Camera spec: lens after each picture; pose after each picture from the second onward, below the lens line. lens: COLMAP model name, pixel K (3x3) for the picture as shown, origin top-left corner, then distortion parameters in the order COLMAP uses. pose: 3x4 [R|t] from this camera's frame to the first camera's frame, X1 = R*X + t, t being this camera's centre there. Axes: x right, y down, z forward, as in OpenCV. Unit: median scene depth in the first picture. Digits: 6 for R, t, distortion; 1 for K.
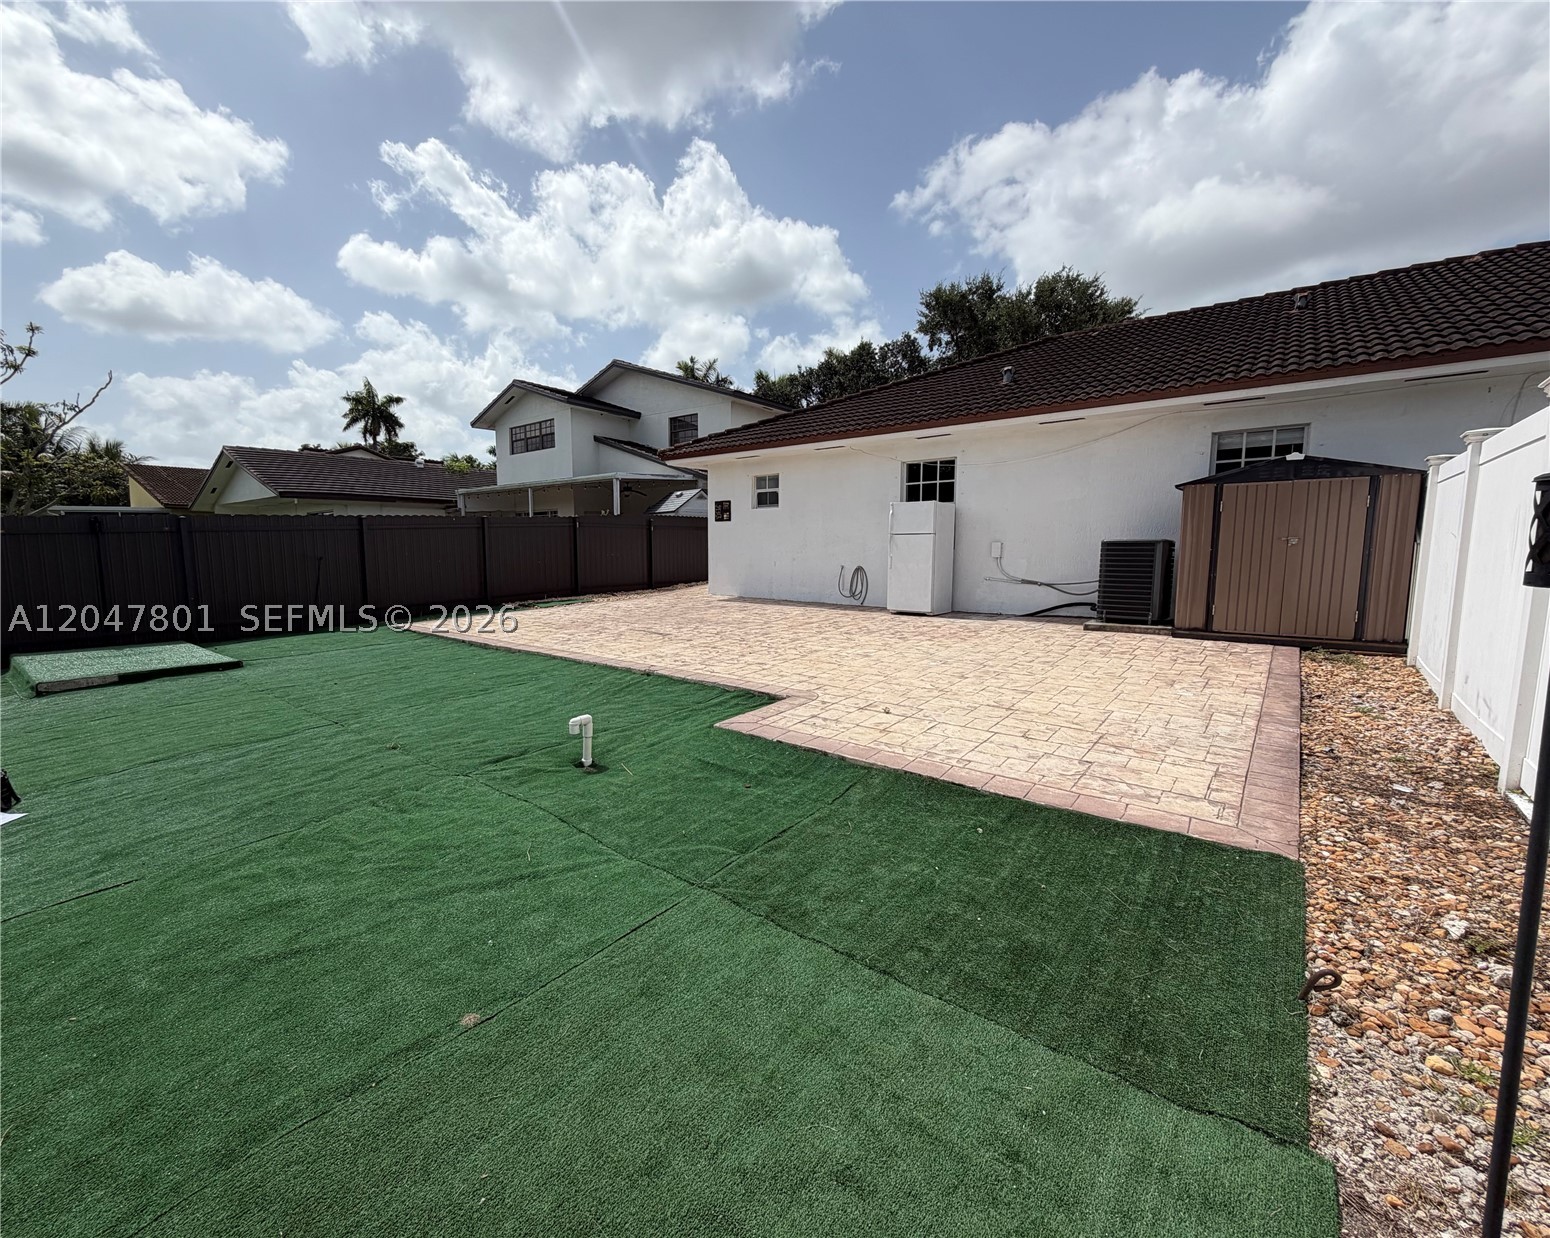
lens RADIAL K [[666.6, 0, 768.3], [0, 666.6, 620.9], [0, 0, 1]] dist [0.003874, 0.000470]
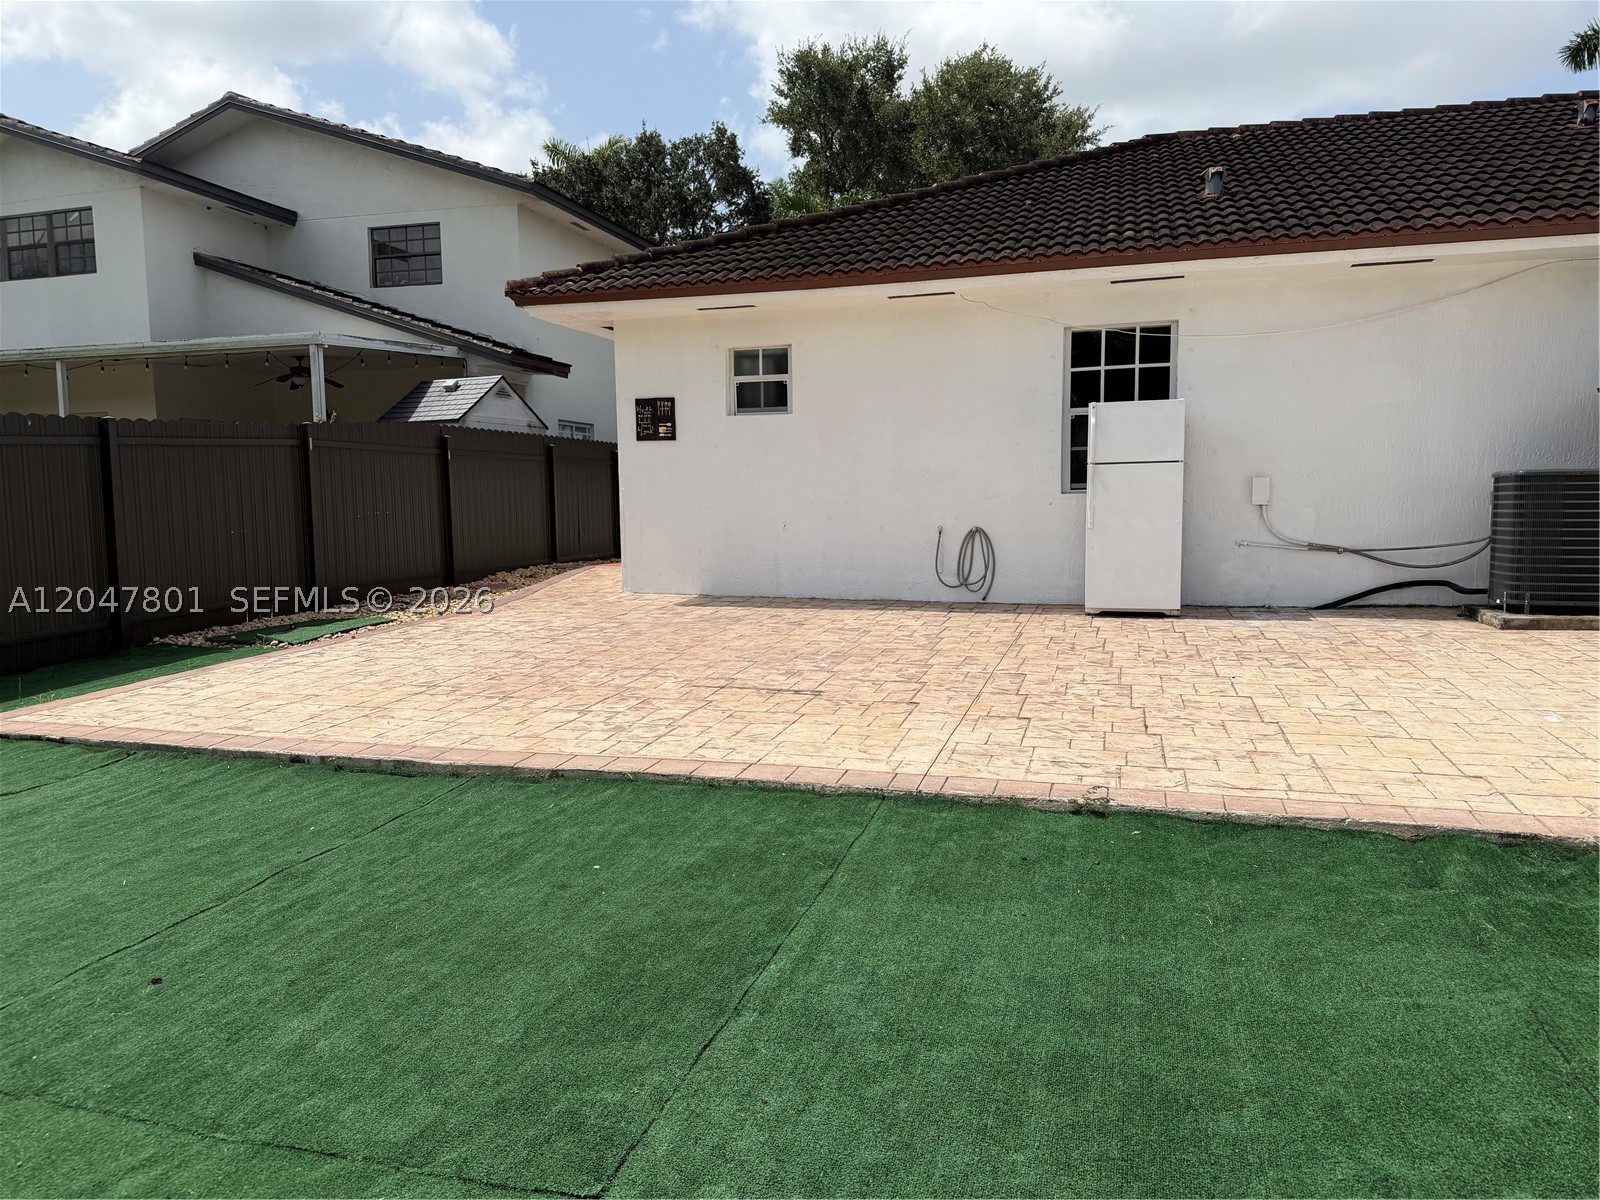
lens RADIAL K [[1097.0, 0, 799.6], [0, 1097.0, 601.4], [0, 0, 1]] dist [0.033549, -0.023640]
pose [[0.918824, -0.049904, 0.391499, -0.226376], [0.055512, 0.998453, -0.003011, -0.020231], [-0.390744, 0.024500, 0.920173, 0.184320]]
